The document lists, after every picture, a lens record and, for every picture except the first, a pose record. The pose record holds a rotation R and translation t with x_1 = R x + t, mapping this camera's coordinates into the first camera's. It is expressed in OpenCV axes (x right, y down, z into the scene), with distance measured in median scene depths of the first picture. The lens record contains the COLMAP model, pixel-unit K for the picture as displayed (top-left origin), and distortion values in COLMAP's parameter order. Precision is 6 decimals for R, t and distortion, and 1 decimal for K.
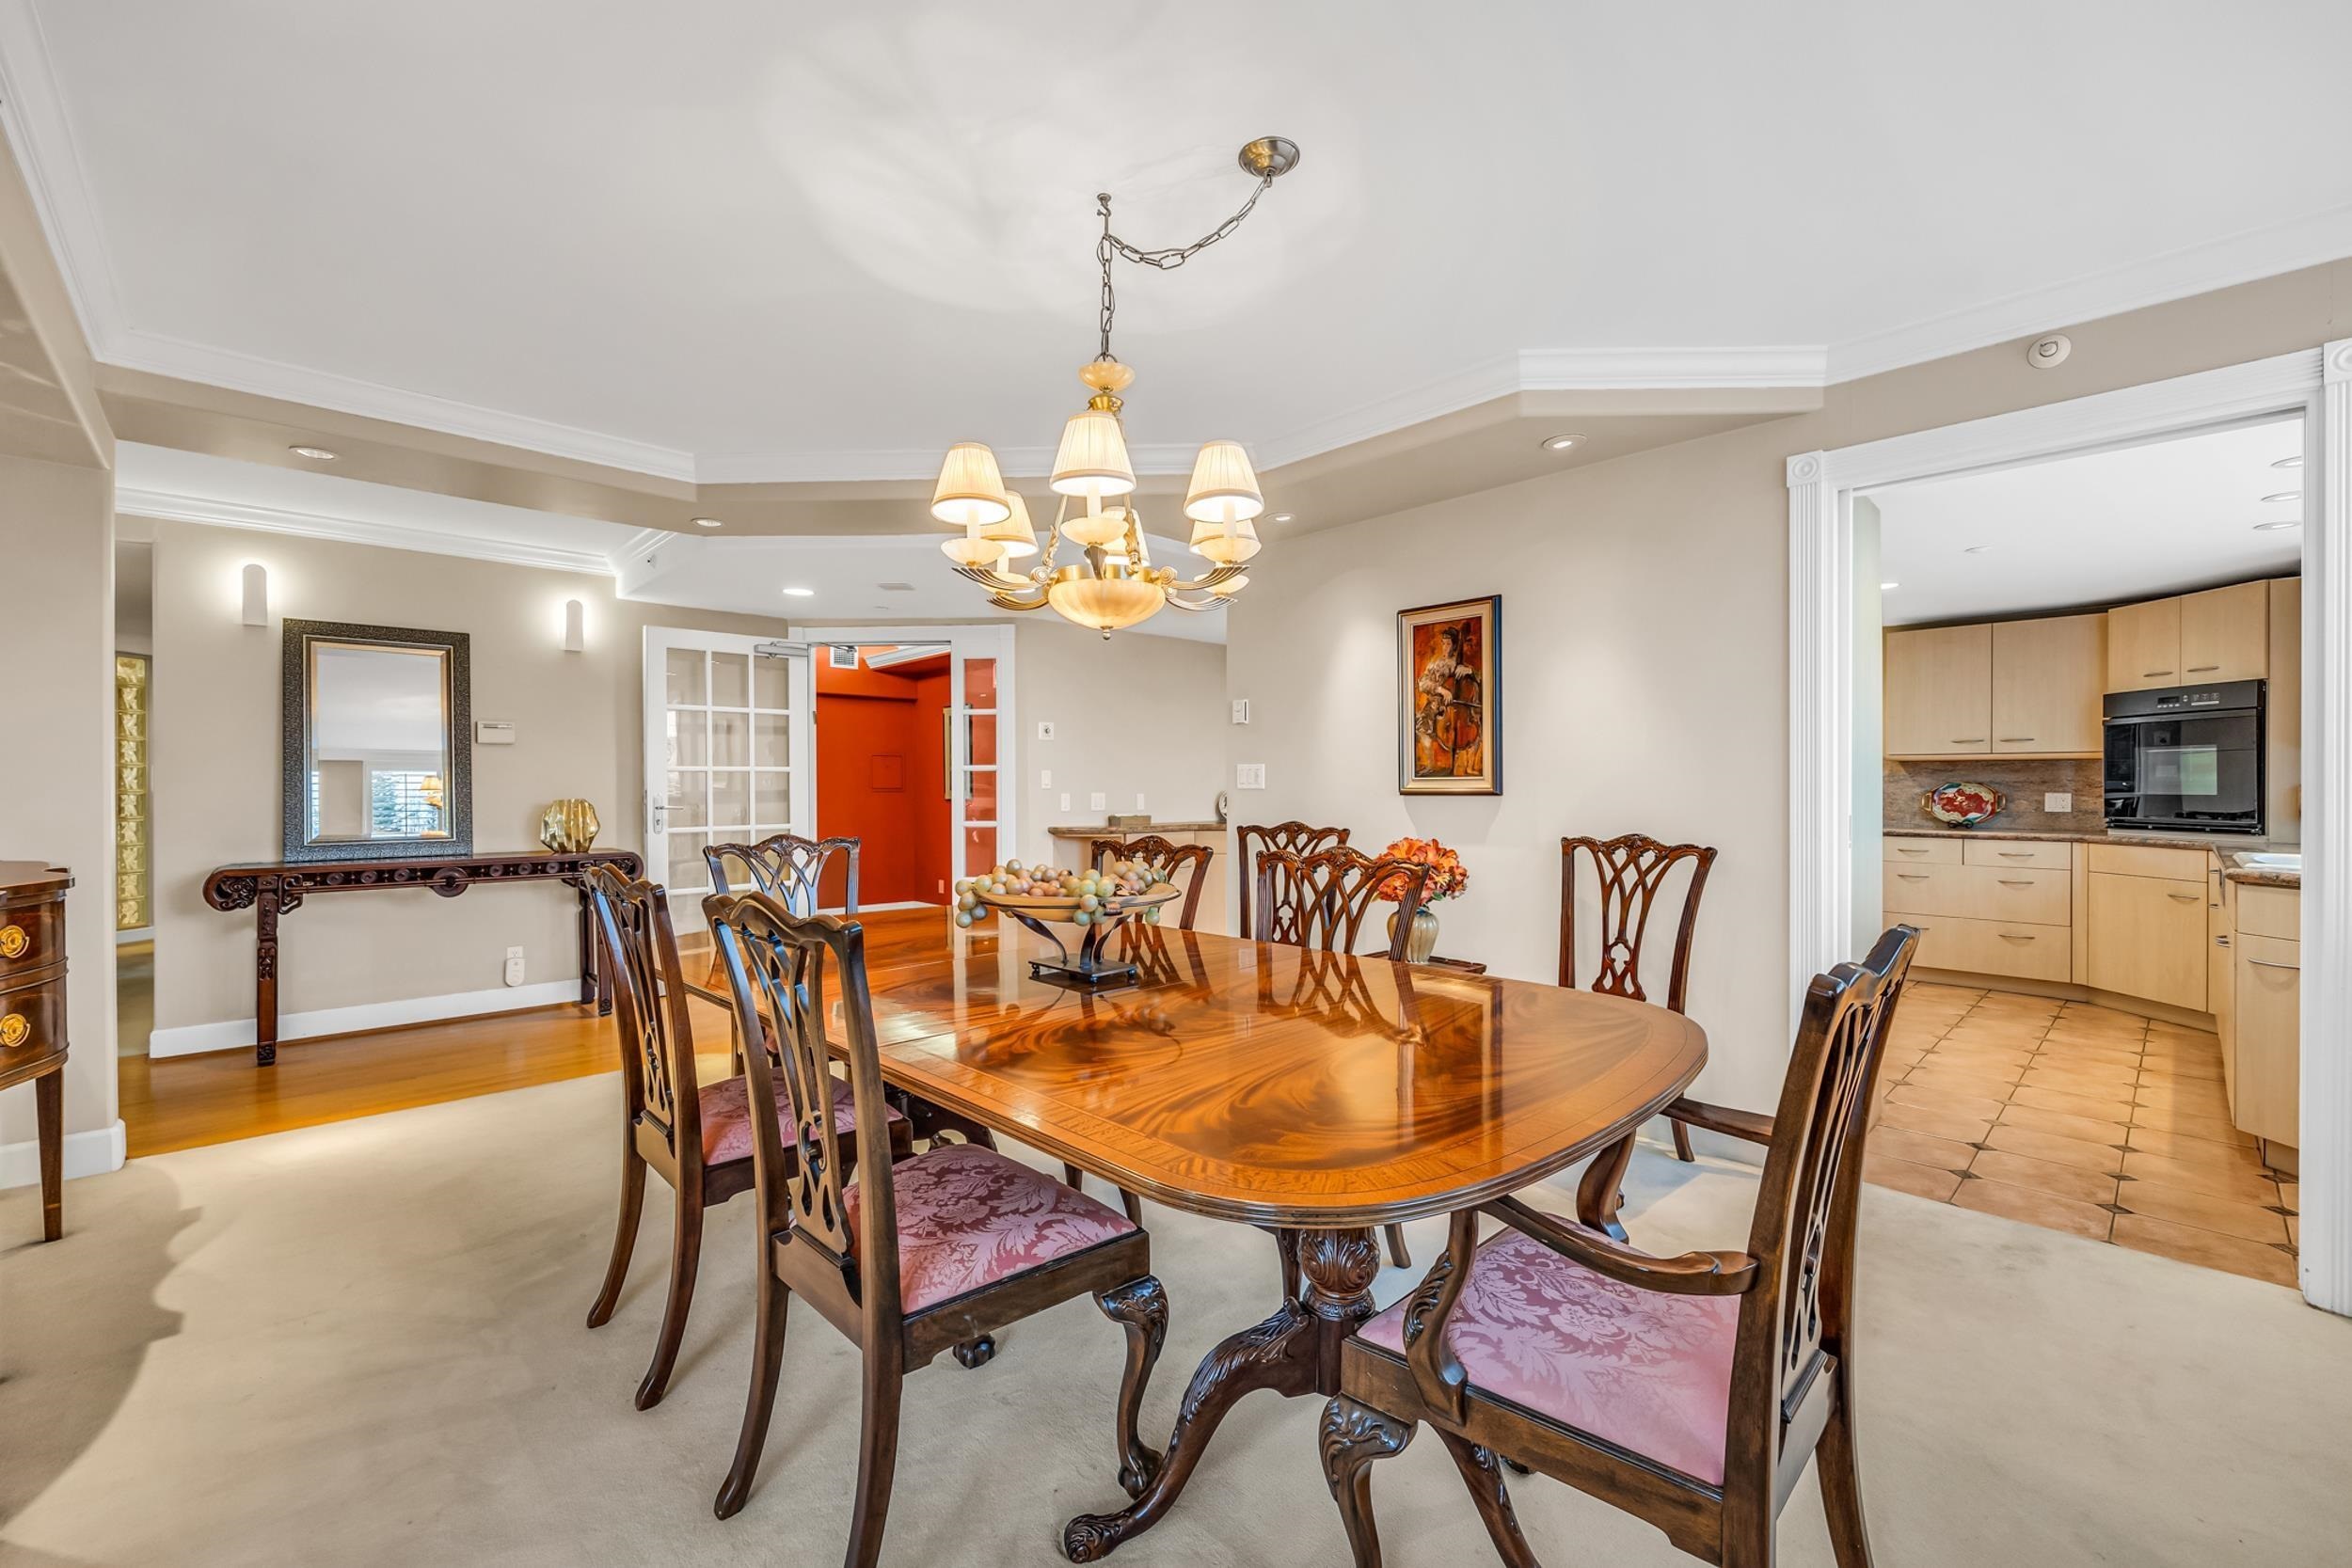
lens RADIAL K [[943.5, 0, 1160.8], [0, 943.5, 789.1], [0, 0, 1]] dist [-0.003006, -0.000428]
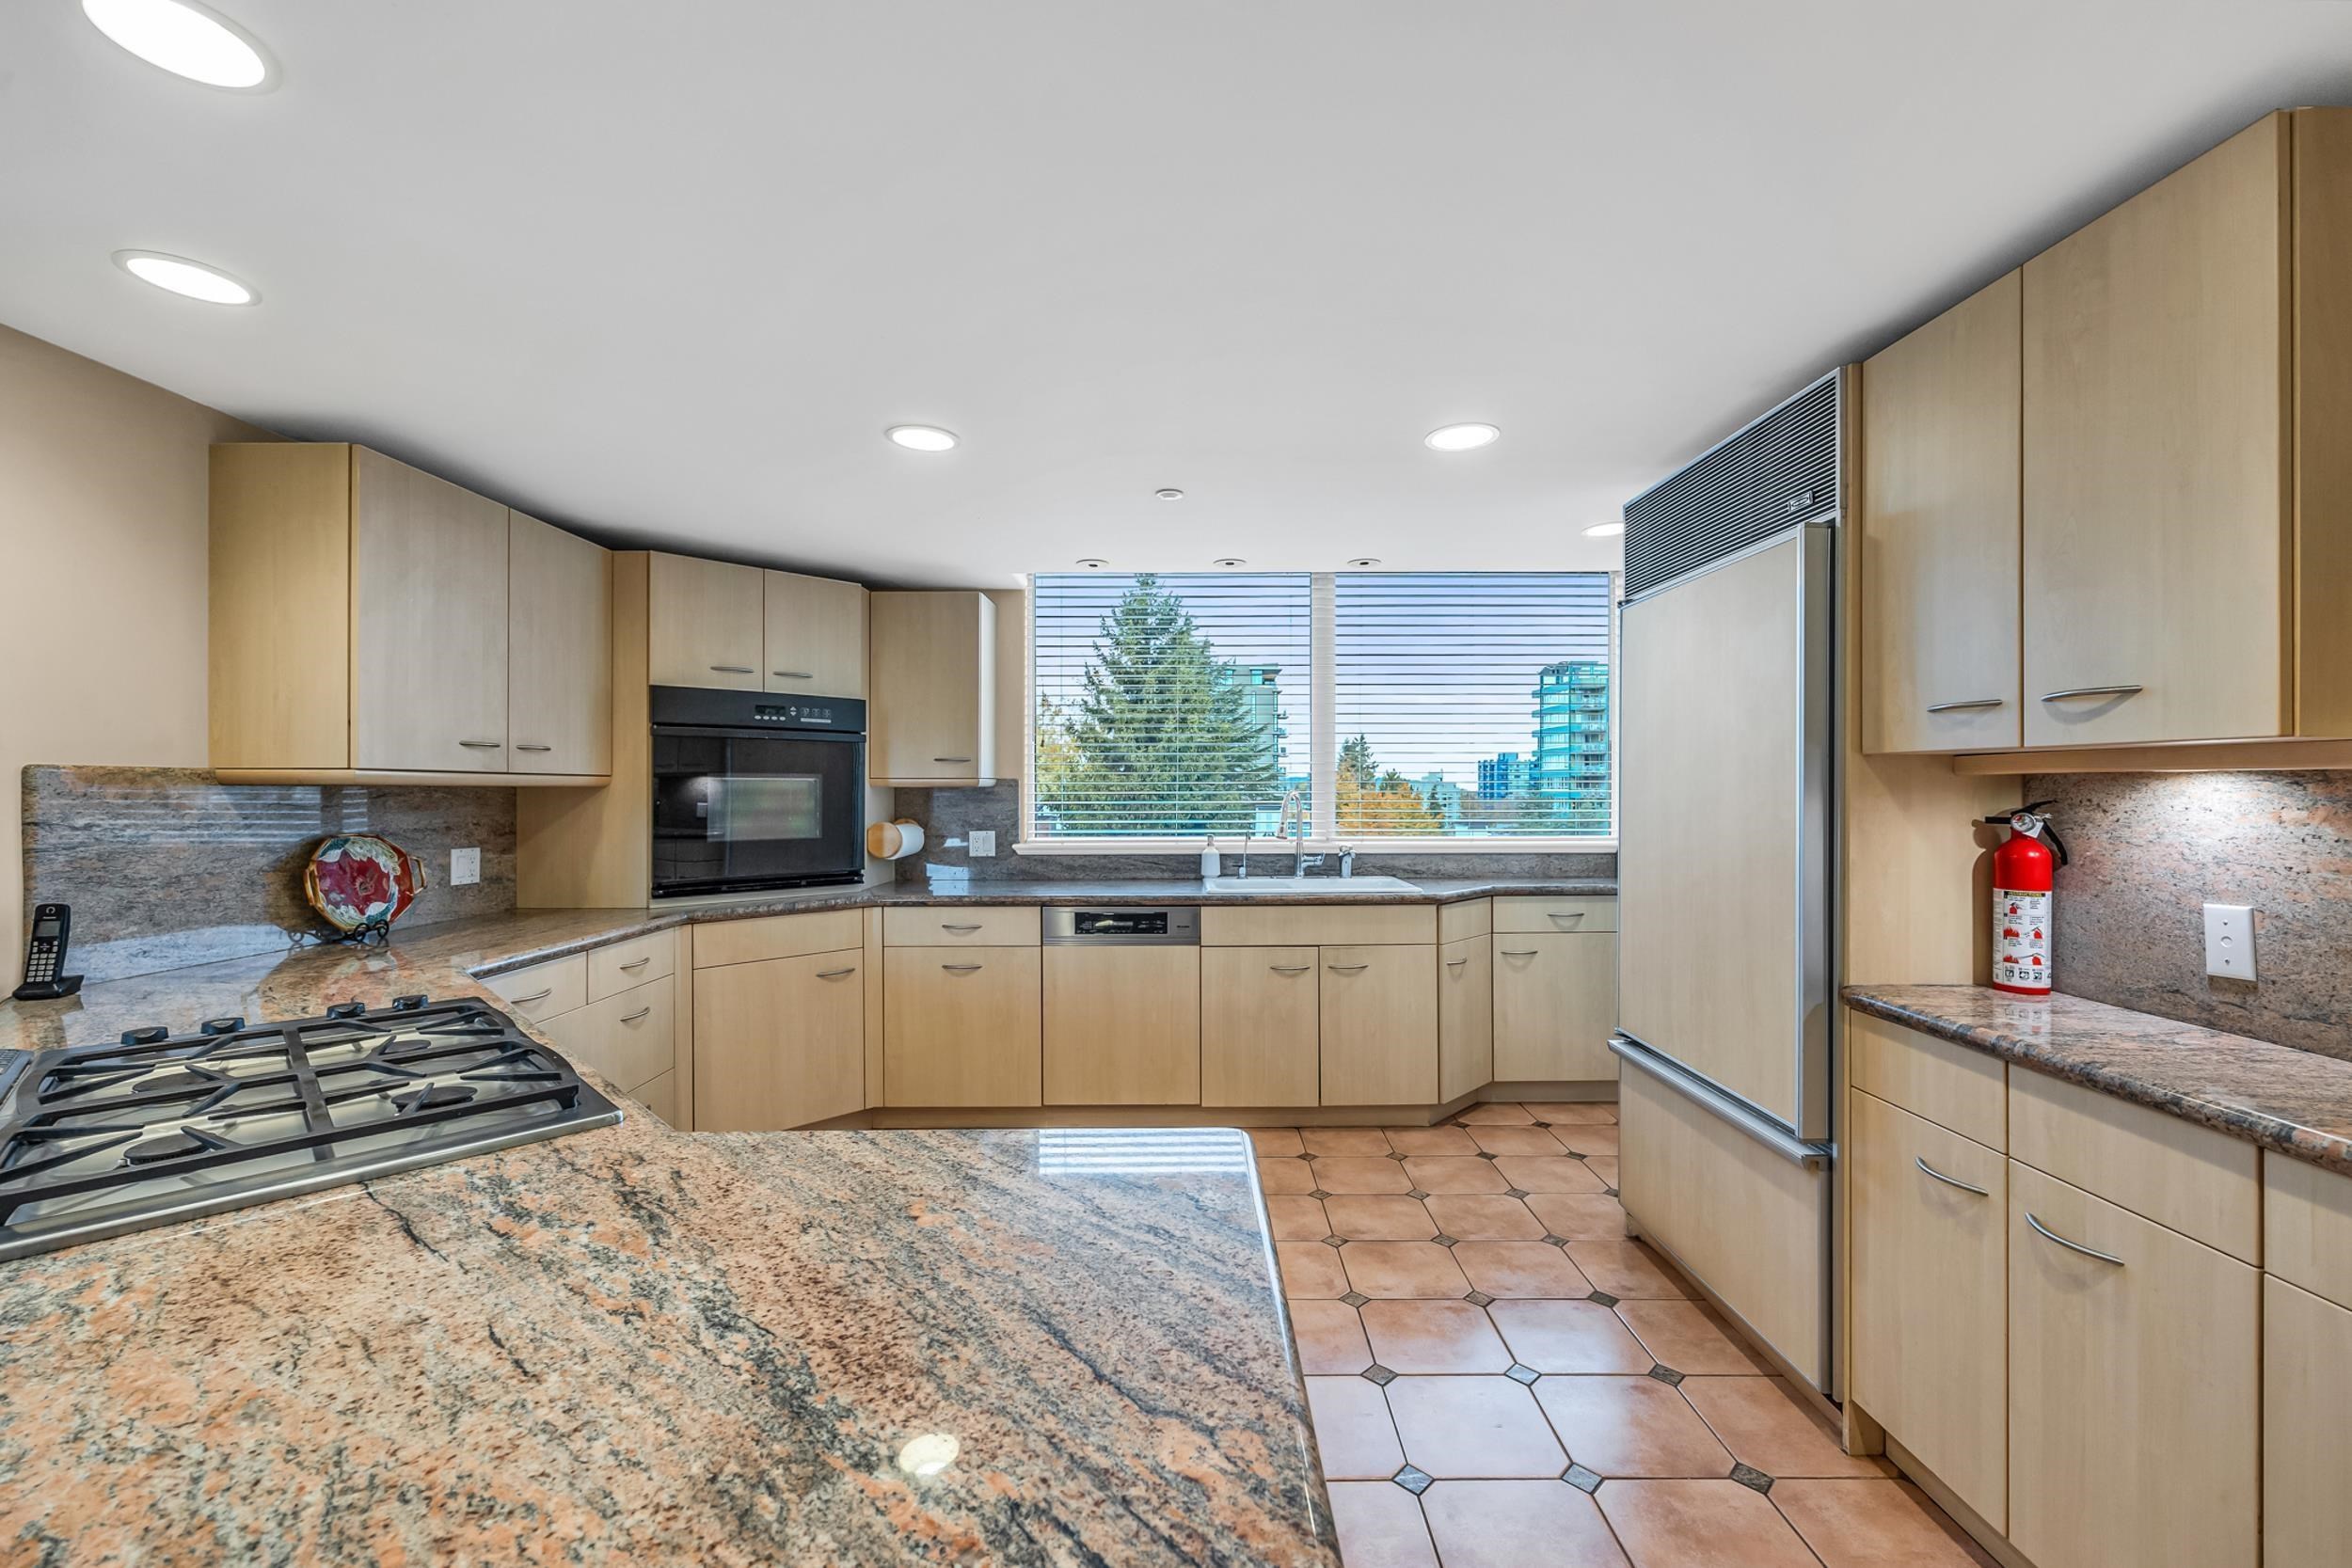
lens RADIAL K [[947.8, 0, 1186.6], [0, 947.8, 785.7], [0, 0, 1]] dist [-0.007748, 0.001423]
pose [[-0.735536, 0.004681, 0.677469, 0.429071], [0.005837, 0.999983, -0.000573, -0.043289], [-0.677461, 0.003533, -0.735551, 1.665754]]
